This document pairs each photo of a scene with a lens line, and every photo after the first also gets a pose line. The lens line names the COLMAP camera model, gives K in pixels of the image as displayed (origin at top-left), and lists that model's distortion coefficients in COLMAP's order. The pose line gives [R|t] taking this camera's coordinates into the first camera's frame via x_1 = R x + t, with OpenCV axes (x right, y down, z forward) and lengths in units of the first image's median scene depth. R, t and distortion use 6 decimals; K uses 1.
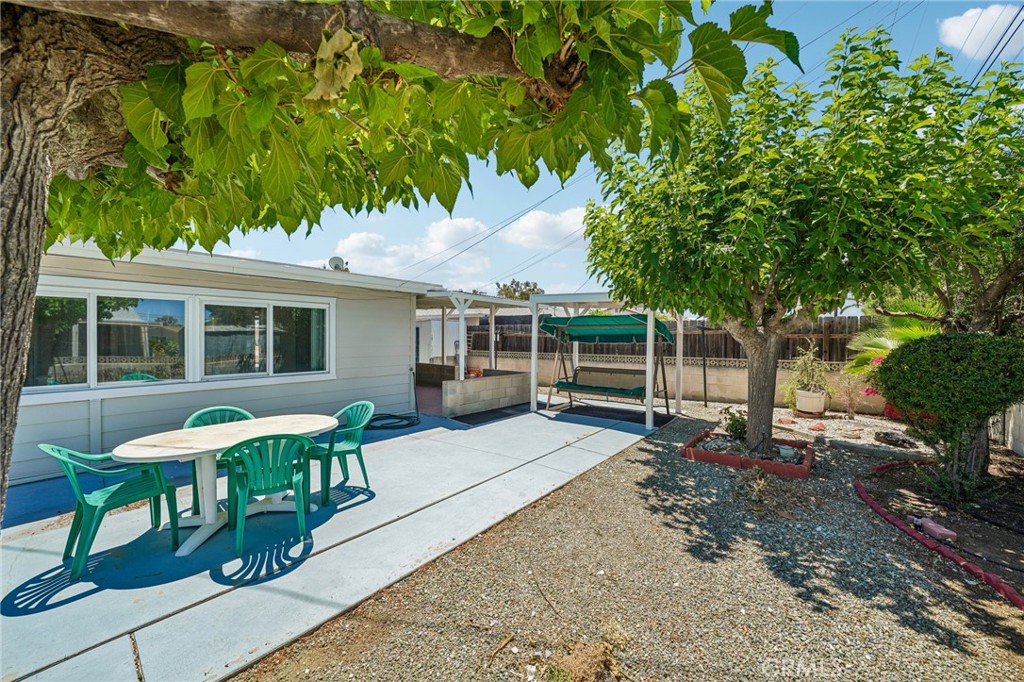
lens RADIAL K [[393.7, 0, 504.5], [0, 393.7, 343.0], [0, 0, 1]] dist [-0.011454, 0.002465]
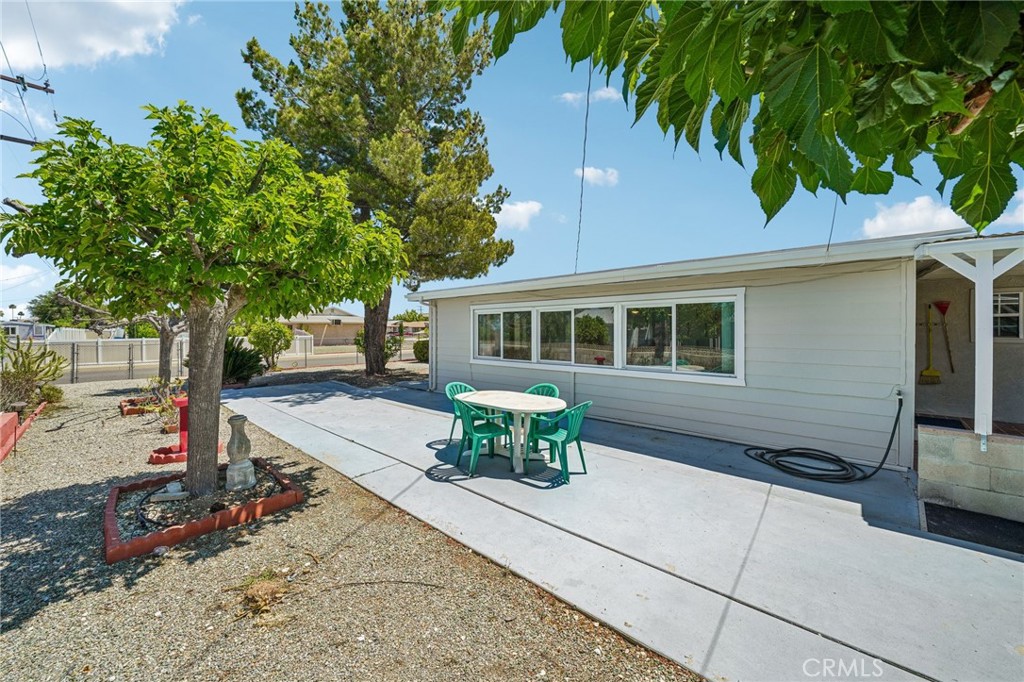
lens RADIAL K [[408.1, 0, 513.3], [0, 408.1, 334.9], [0, 0, 1]] dist [-0.000755, 0.000066]
pose [[-0.086146, 0.007926, -0.996251, 0.769743], [-0.016867, 0.999813, 0.009413, -0.026956], [0.996140, 0.017614, -0.085996, 1.021867]]
